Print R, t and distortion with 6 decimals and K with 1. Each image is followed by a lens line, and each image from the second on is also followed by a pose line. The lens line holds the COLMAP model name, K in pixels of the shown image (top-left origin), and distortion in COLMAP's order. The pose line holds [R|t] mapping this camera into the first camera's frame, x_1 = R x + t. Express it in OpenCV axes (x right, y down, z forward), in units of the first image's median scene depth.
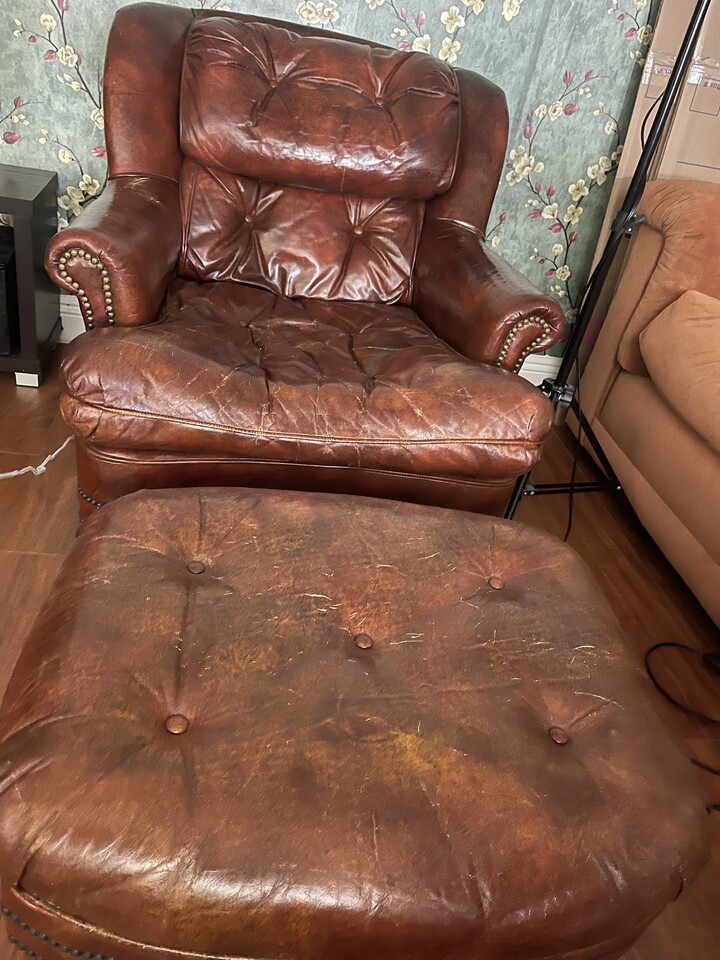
lens RADIAL K [[733.7, 0, 358.2], [0, 733.7, 519.6], [0, 0, 1]] dist [0.050336, -0.079218]
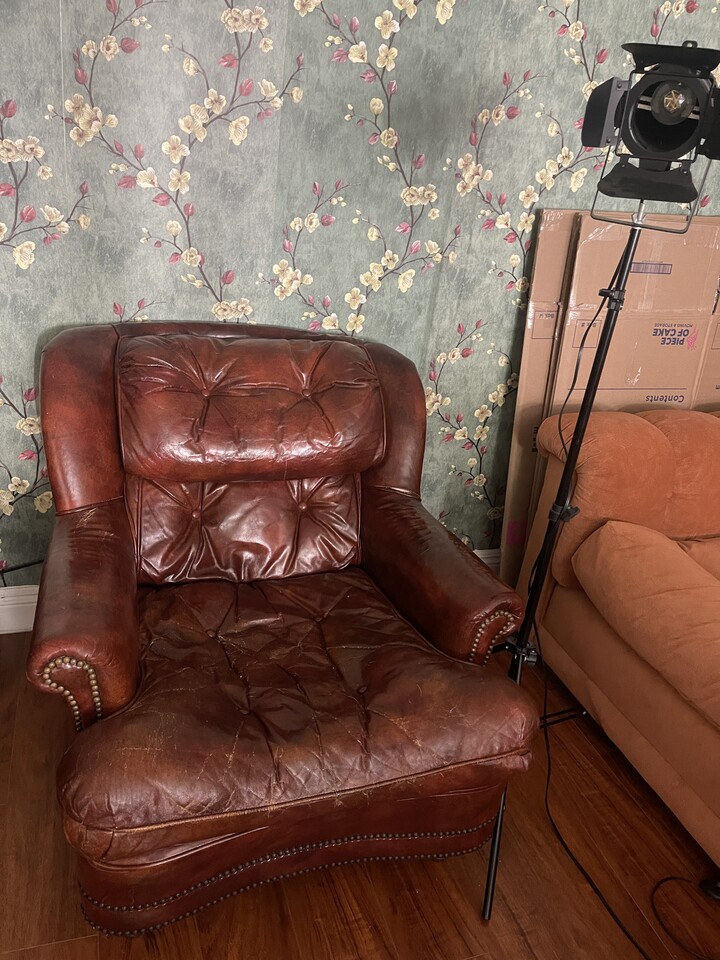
lens RADIAL K [[733.7, 0, 358.8], [0, 733.7, 484.1], [0, 0, 1]] dist [0.050336, -0.079218]
pose [[0.977012, -0.143752, 0.157424, -0.082866], [0.161909, 0.980736, -0.109284, -0.303262], [-0.138682, 0.132260, 0.981466, -0.037699]]
